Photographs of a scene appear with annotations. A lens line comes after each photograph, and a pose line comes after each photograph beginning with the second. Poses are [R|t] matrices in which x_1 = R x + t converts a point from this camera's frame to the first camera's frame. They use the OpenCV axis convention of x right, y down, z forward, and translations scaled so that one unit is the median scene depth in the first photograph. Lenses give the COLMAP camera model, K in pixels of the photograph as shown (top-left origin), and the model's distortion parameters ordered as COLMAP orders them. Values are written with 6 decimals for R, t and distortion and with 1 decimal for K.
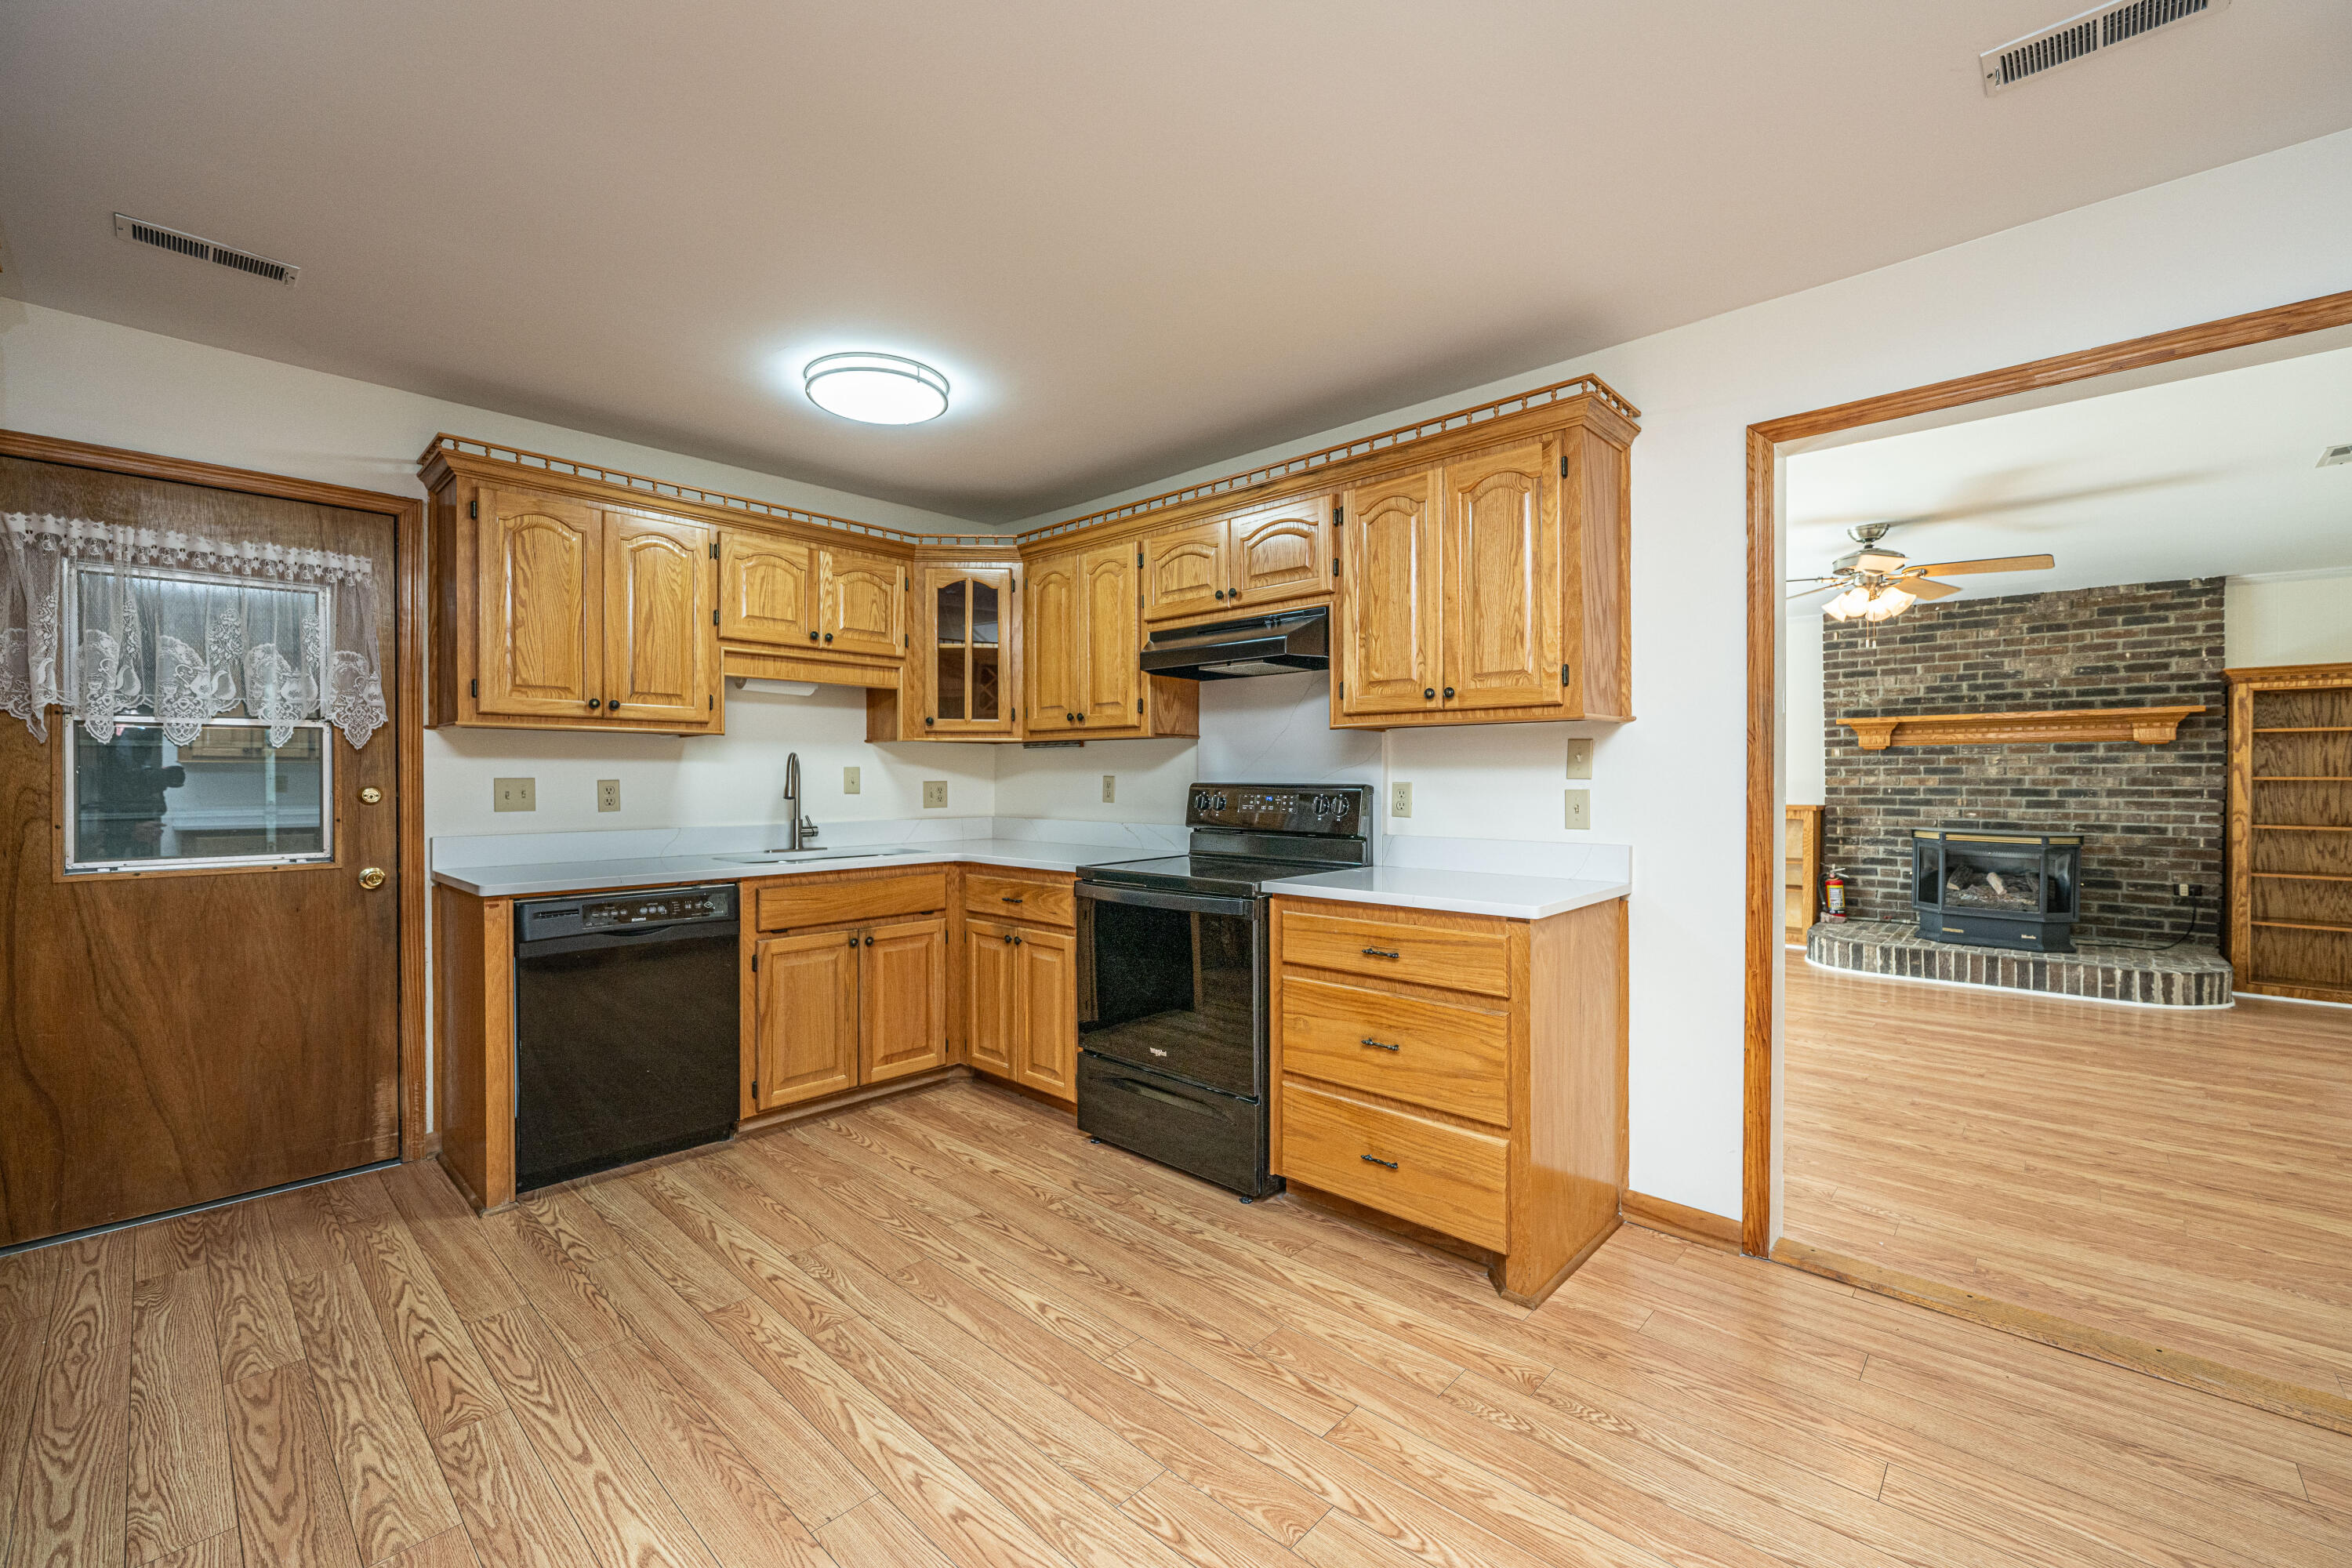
lens RADIAL K [[929.6, 0, 1203.2], [0, 929.6, 782.5], [0, 0, 1]] dist [0.000124, -0.000029]
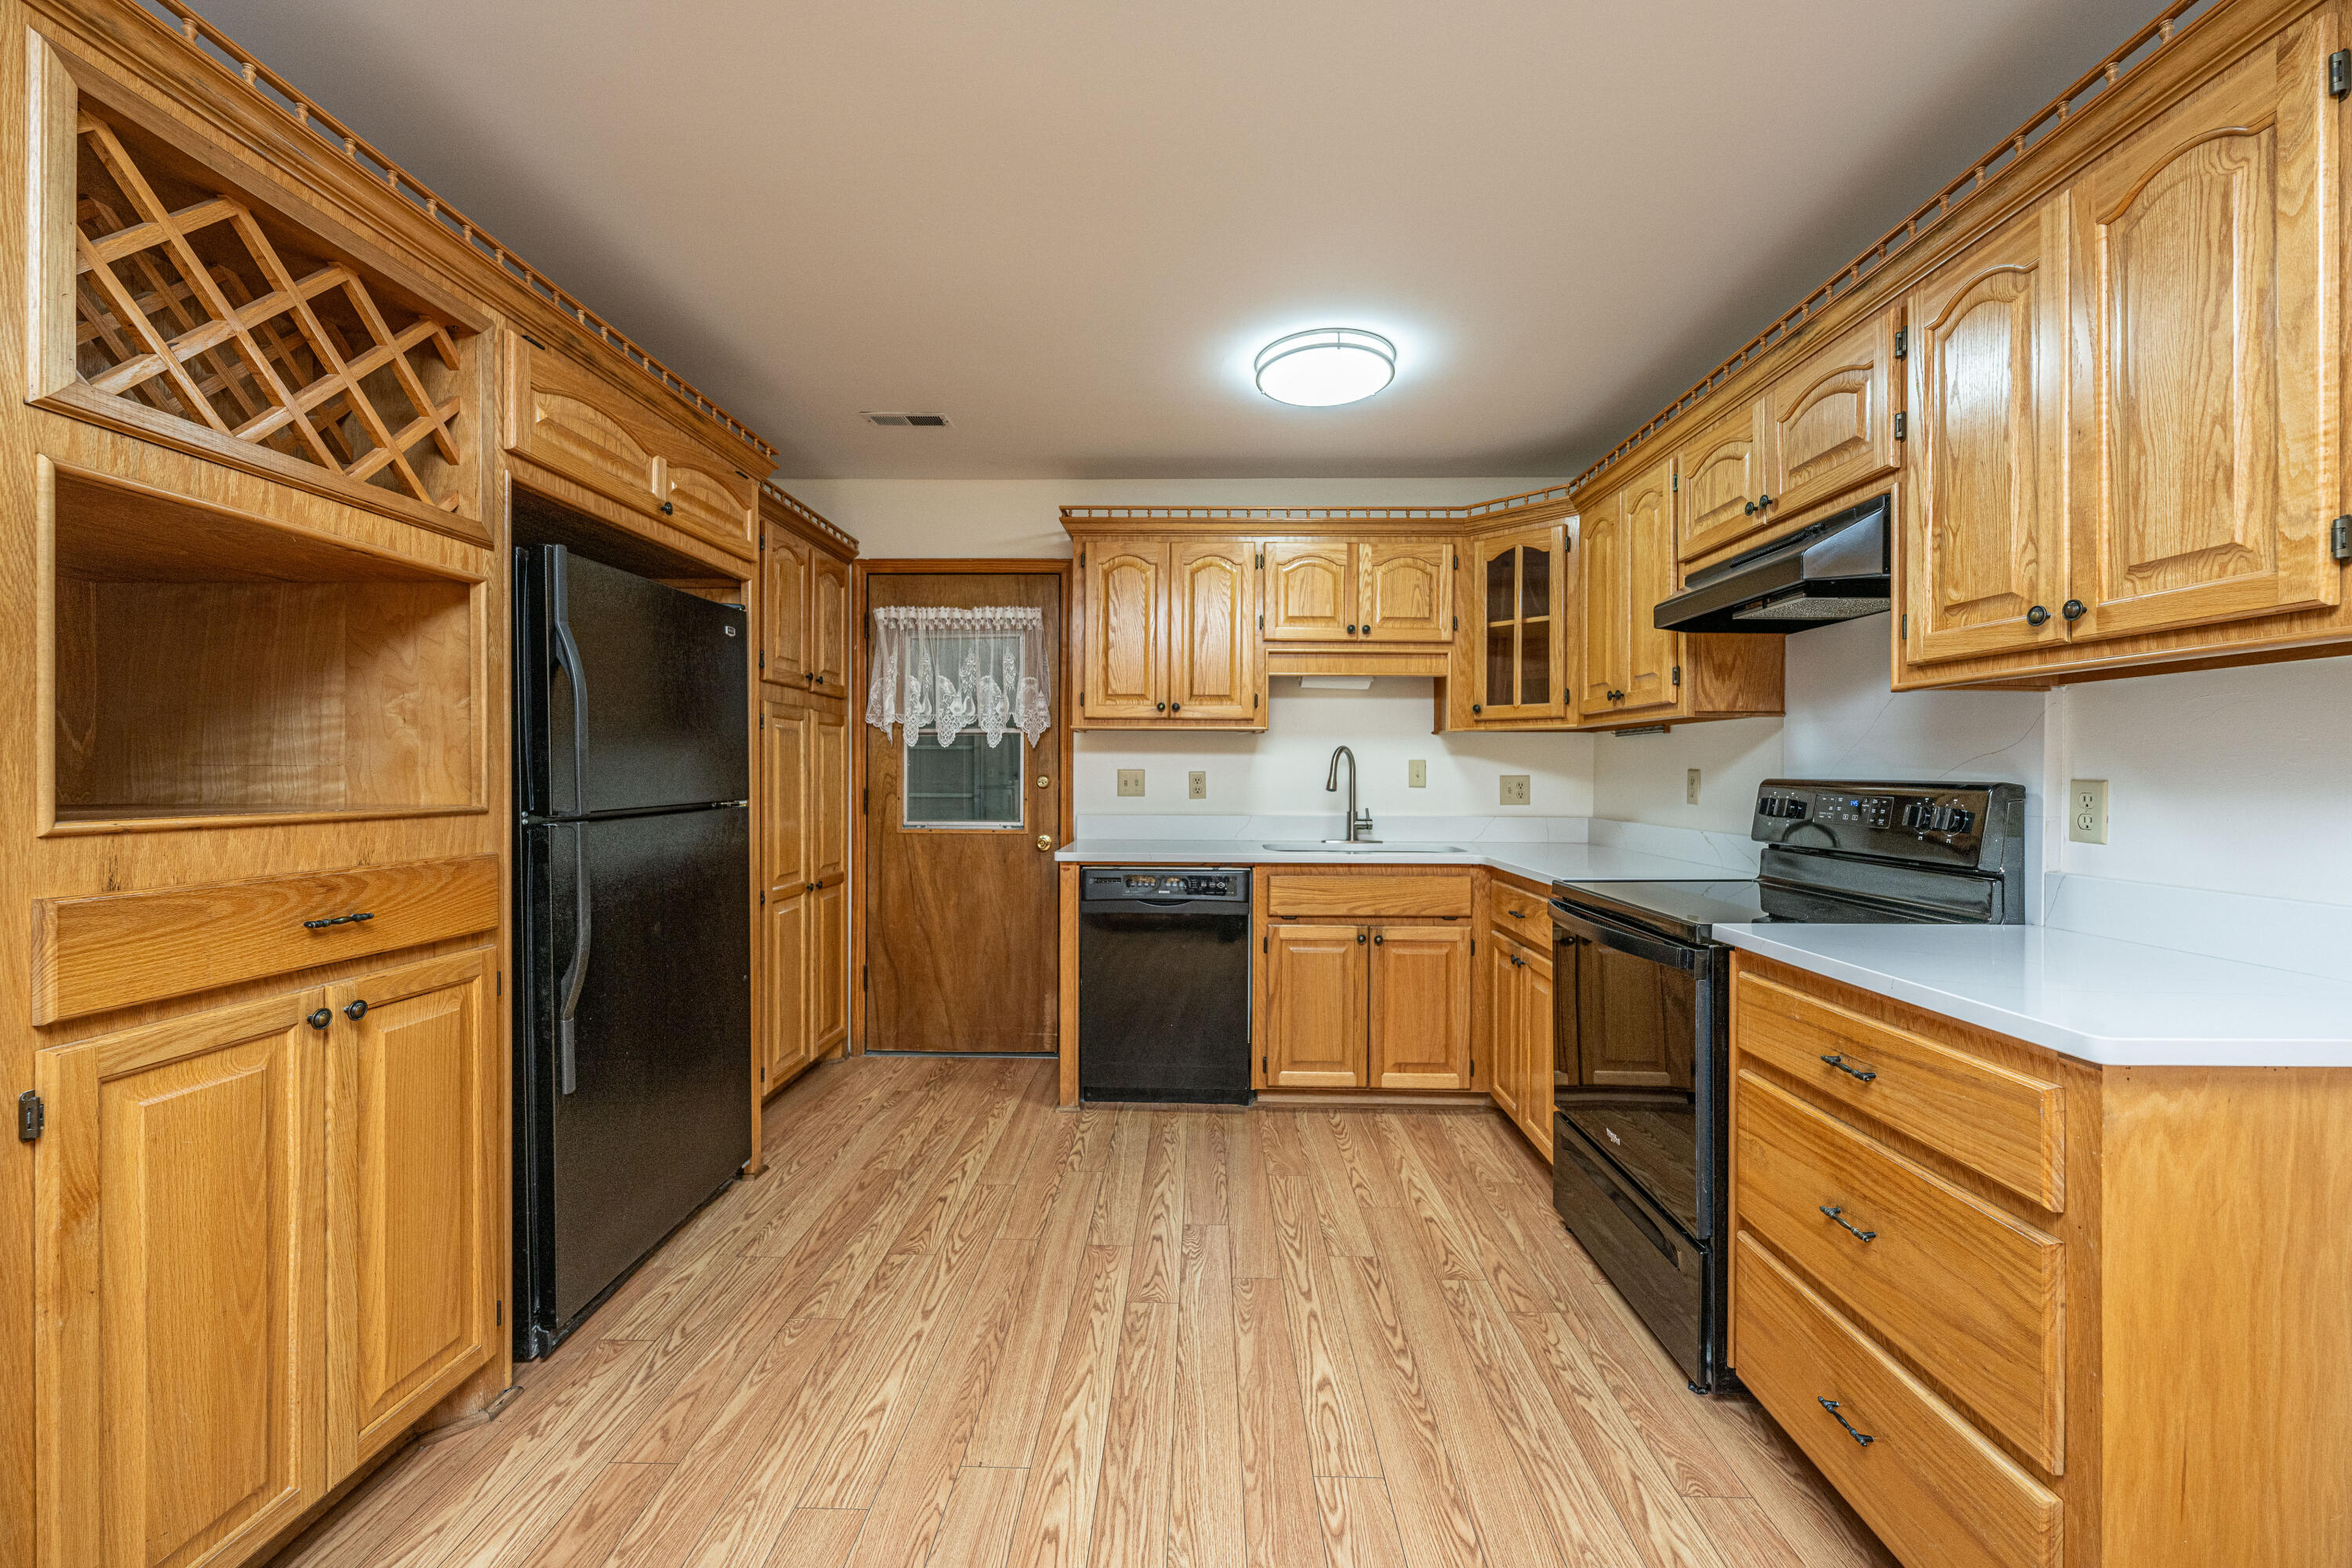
lens RADIAL K [[956.2, 0, 1215.7], [0, 956.2, 774.3], [0, 0, 1]] dist [-0.000576, -0.000215]
pose [[0.667998, 0.005208, -0.744145, 0.262164], [-0.009028, 0.999959, -0.001106, 0.001558], [0.744108, 0.007457, 0.668018, 0.208568]]
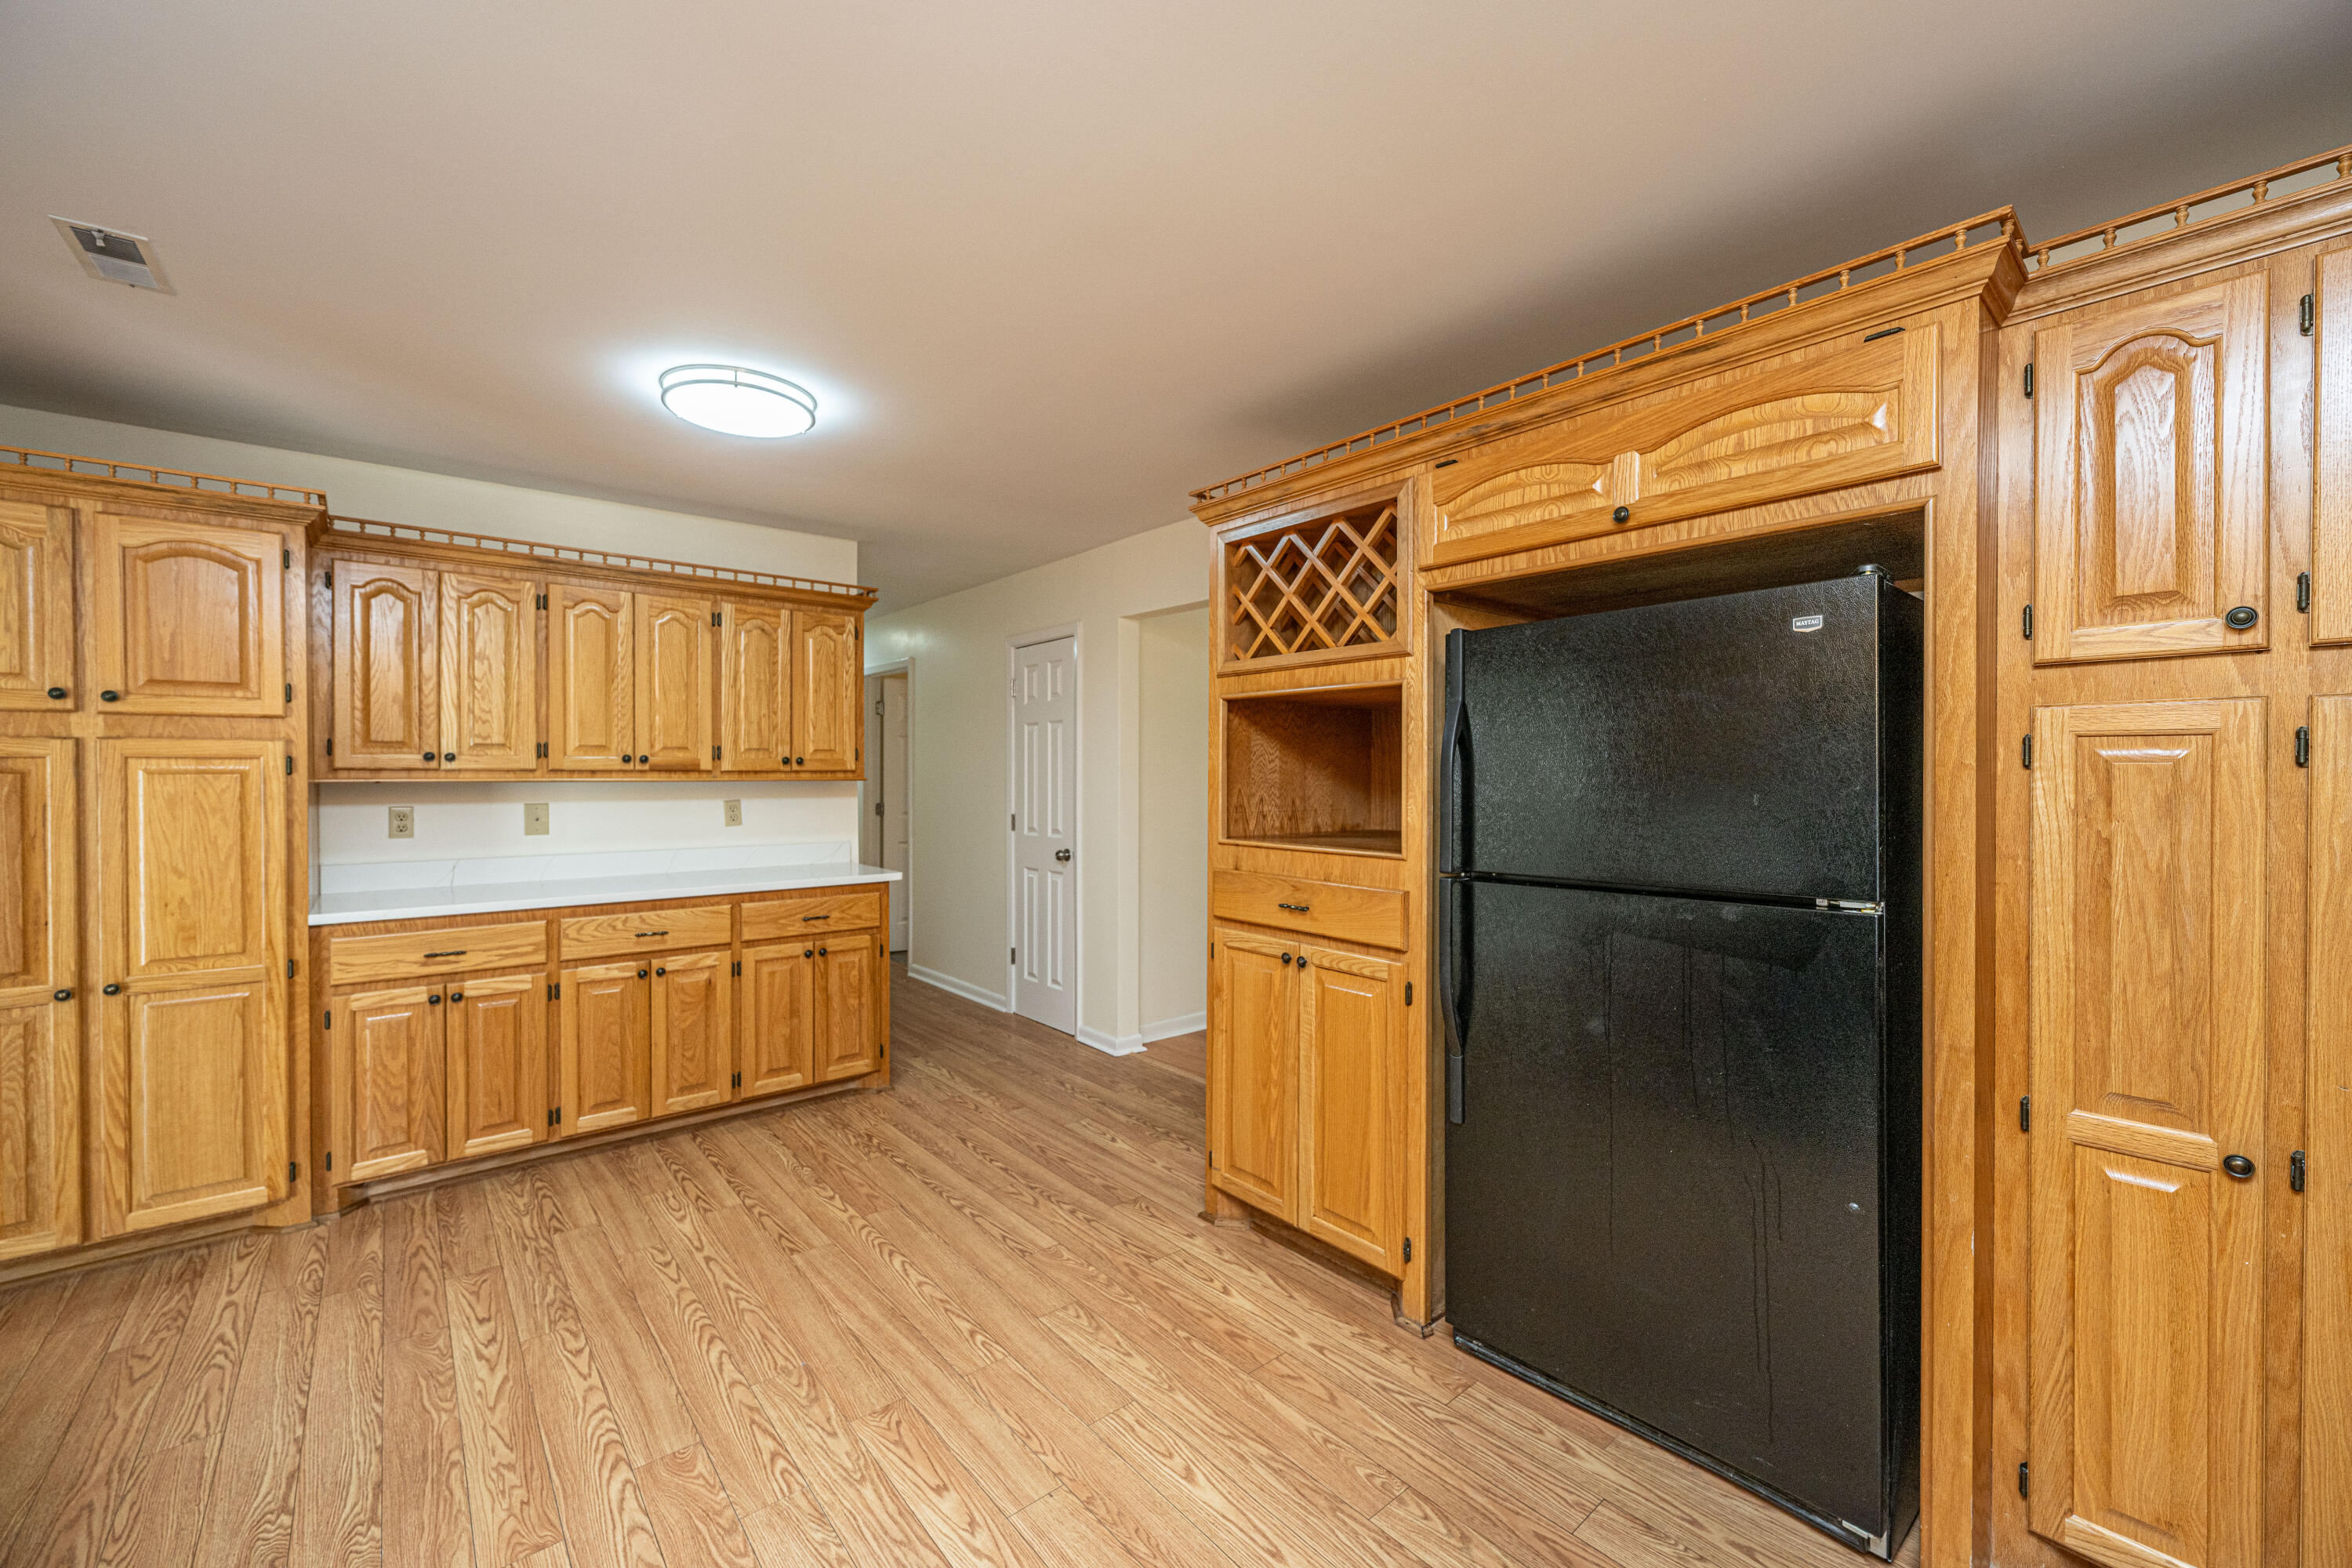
lens RADIAL K [[941.7, 0, 1175.4], [0, 941.7, 775.0], [0, 0, 1]] dist [-0.000239, 0.000018]
pose [[-0.988404, 0.002542, 0.151825, -0.328938], [0.003754, 0.999963, 0.007700, -0.039667], [-0.151800, 0.008181, -0.988377, 0.942528]]
